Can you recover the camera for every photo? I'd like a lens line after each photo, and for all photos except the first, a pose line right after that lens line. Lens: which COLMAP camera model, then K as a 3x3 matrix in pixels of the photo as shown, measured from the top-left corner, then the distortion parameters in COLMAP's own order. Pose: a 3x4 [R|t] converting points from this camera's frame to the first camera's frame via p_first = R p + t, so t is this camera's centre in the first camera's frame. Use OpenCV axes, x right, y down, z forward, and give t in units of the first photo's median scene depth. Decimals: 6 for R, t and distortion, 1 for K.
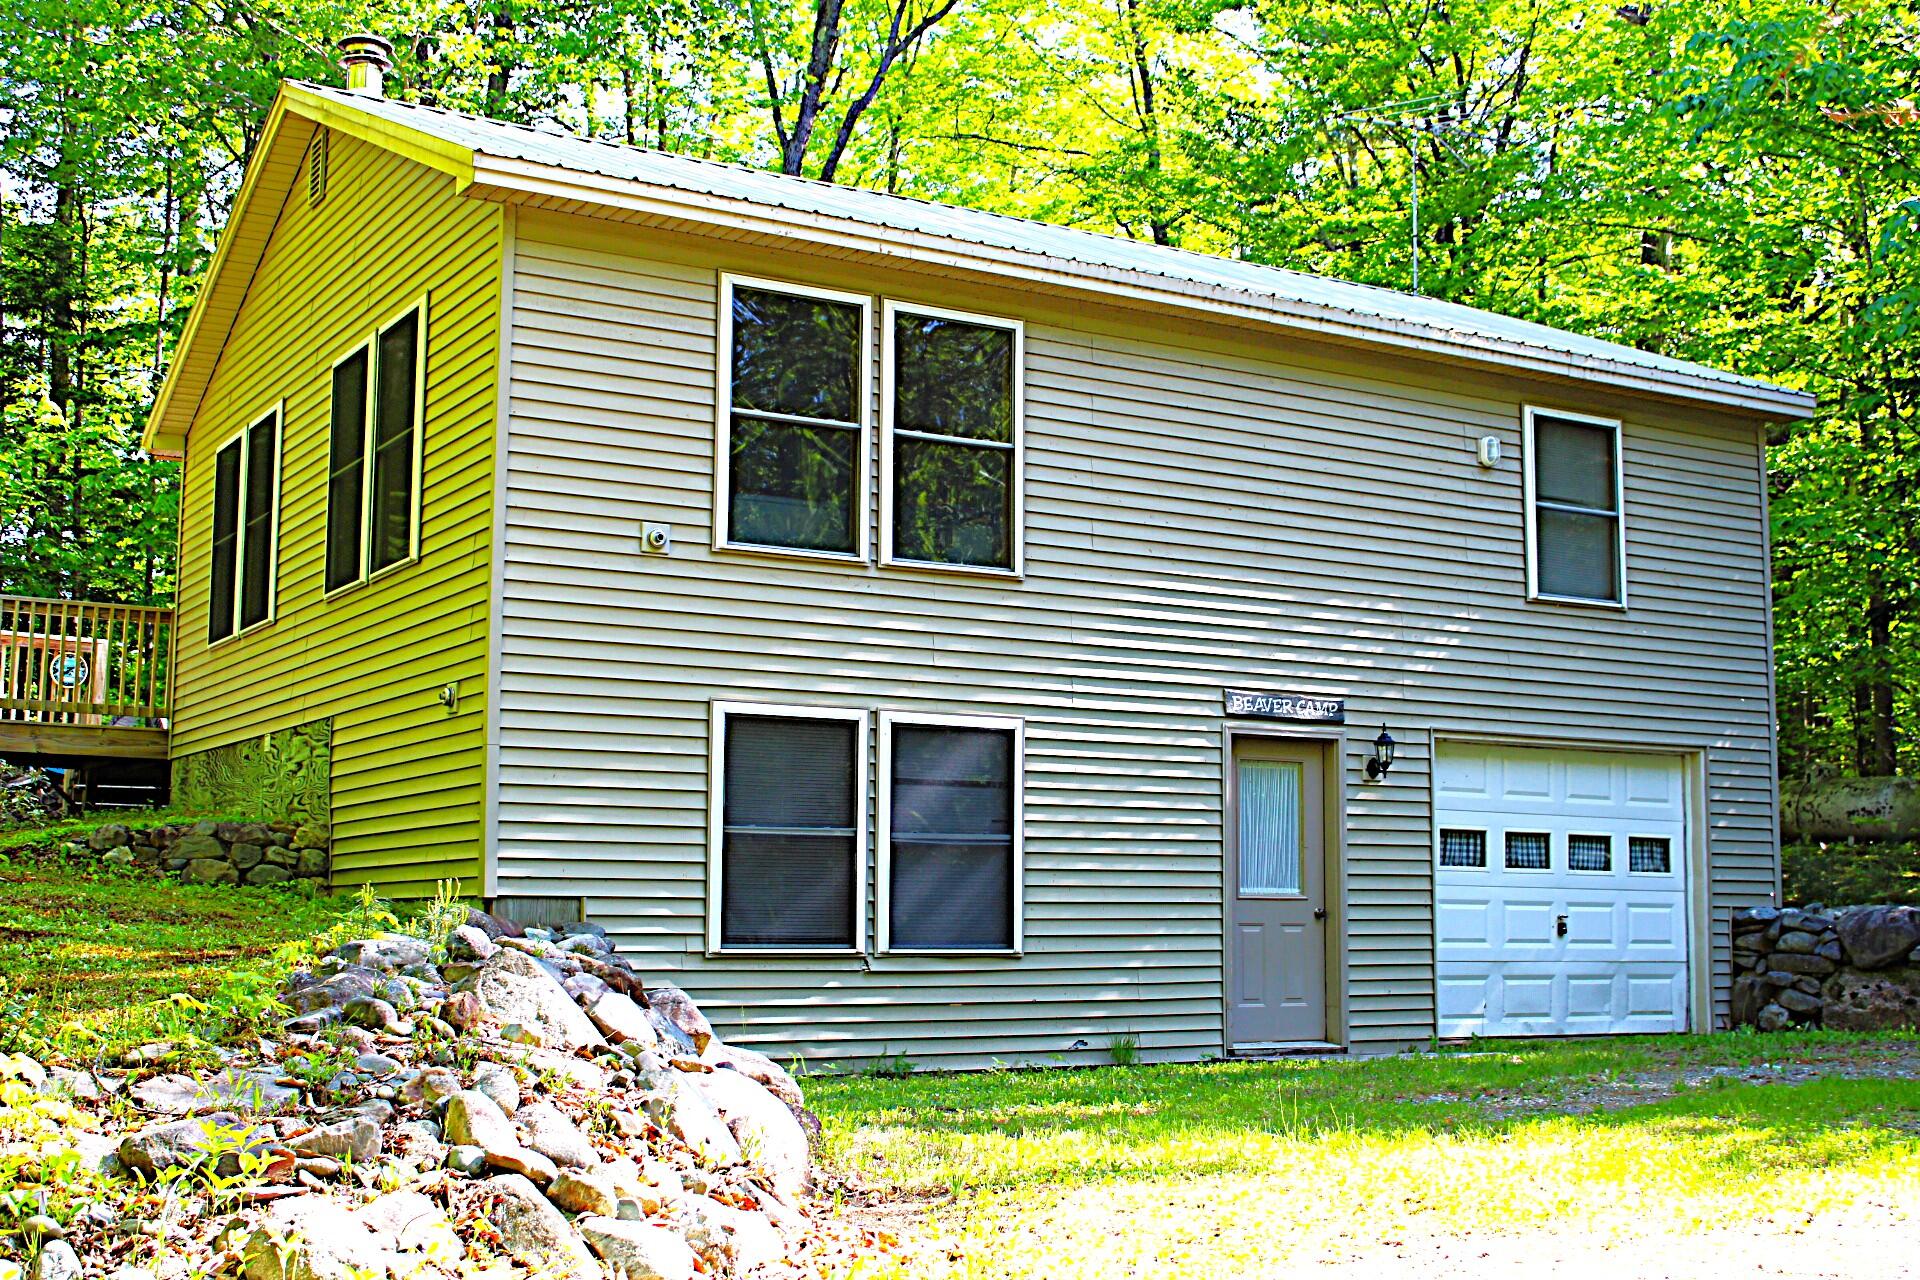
lens RADIAL K [[2288.5, 0, 960.0], [0, 2288.5, 640.0], [0, 0, 1]] dist [-0.013953, -0.014346]
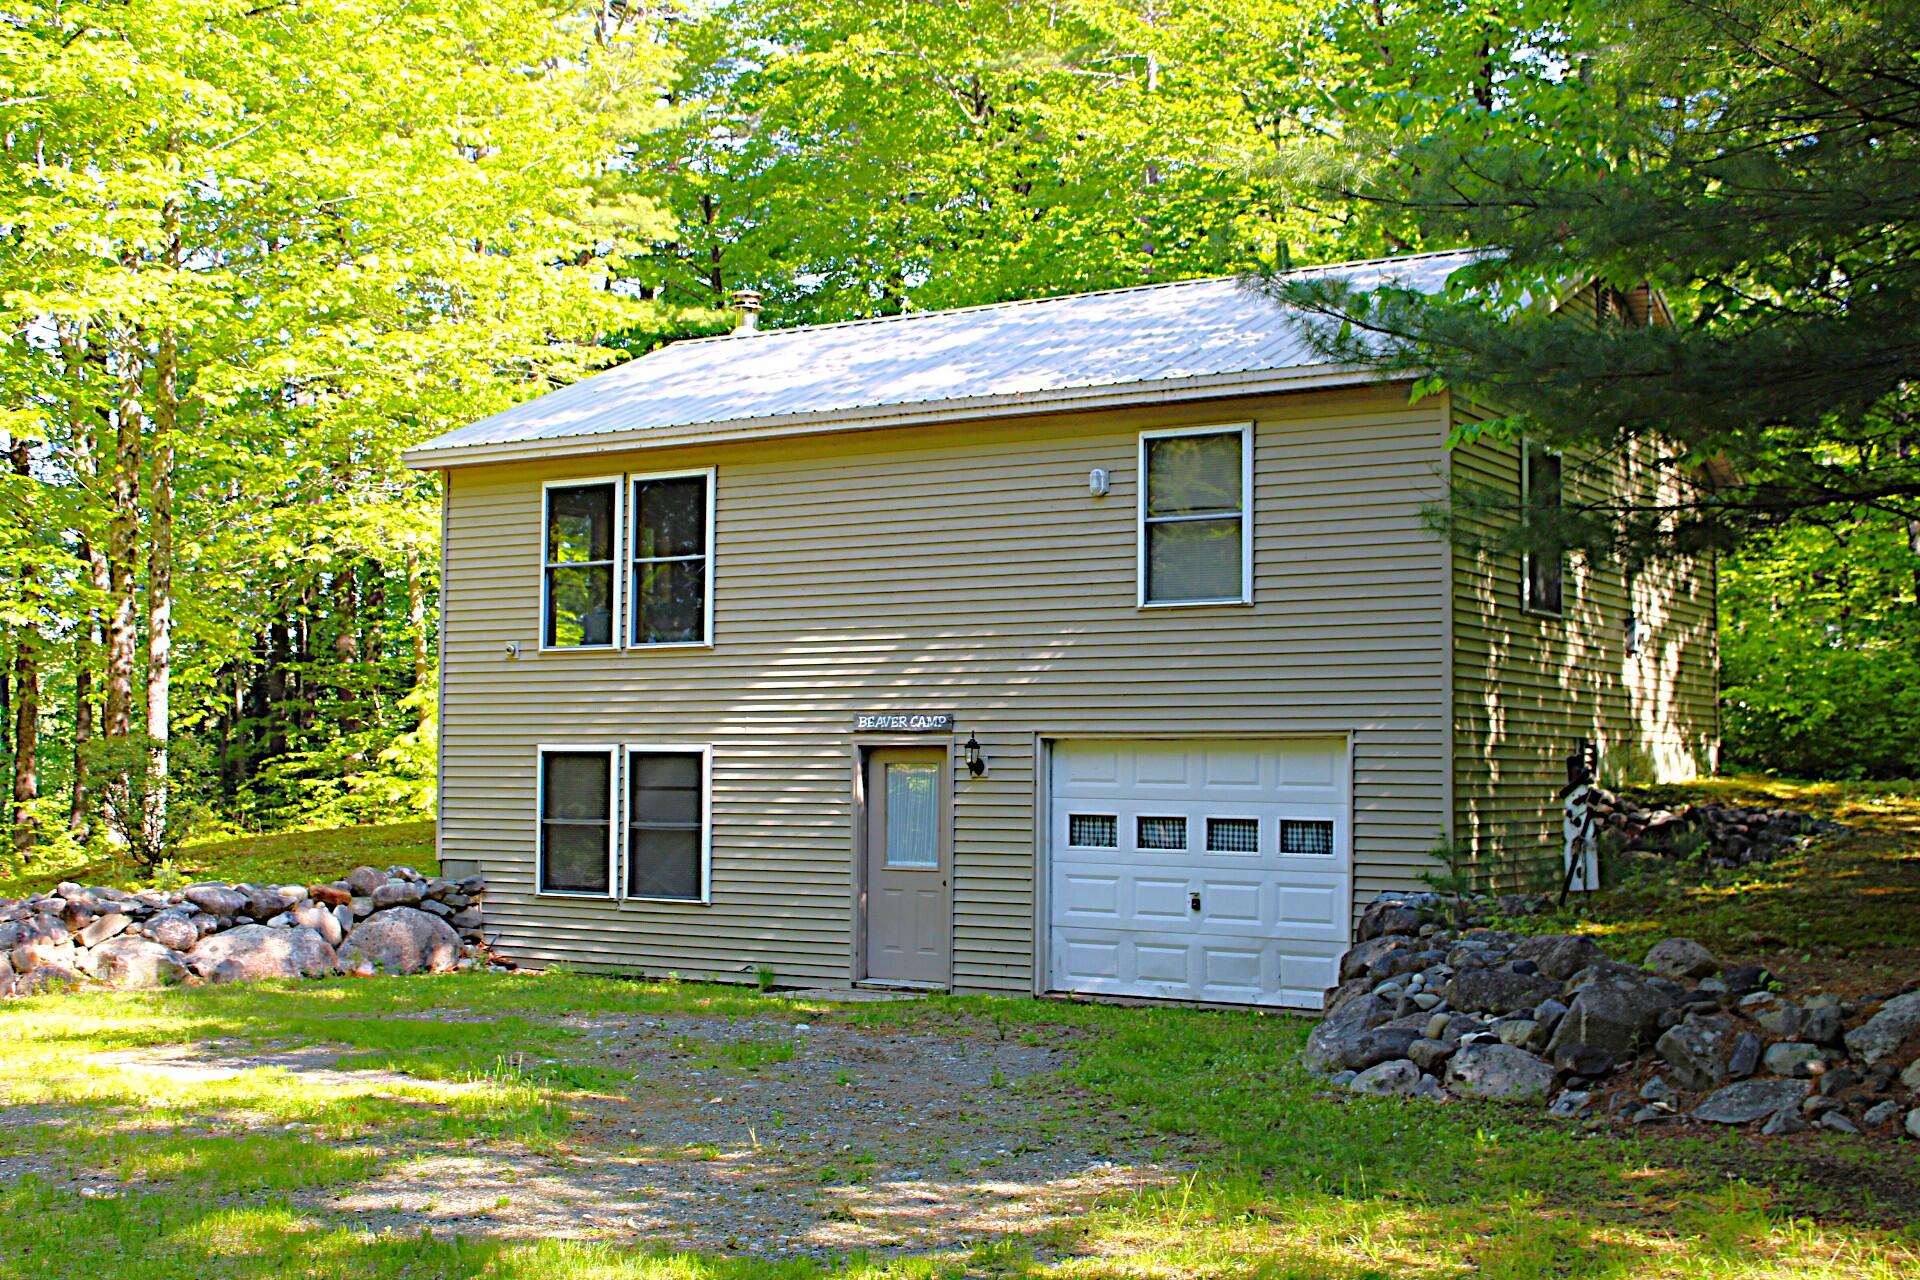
lens RADIAL K [[2288.5, 0, 960.0], [0, 2288.5, 640.0], [0, 0, 1]] dist [-0.013953, -0.014346]
pose [[0.443201, -0.053821, -0.894805, 1.318992], [0.105378, 0.994403, -0.007618, -0.003330], [0.890207, -0.090916, 0.446392, 0.462700]]
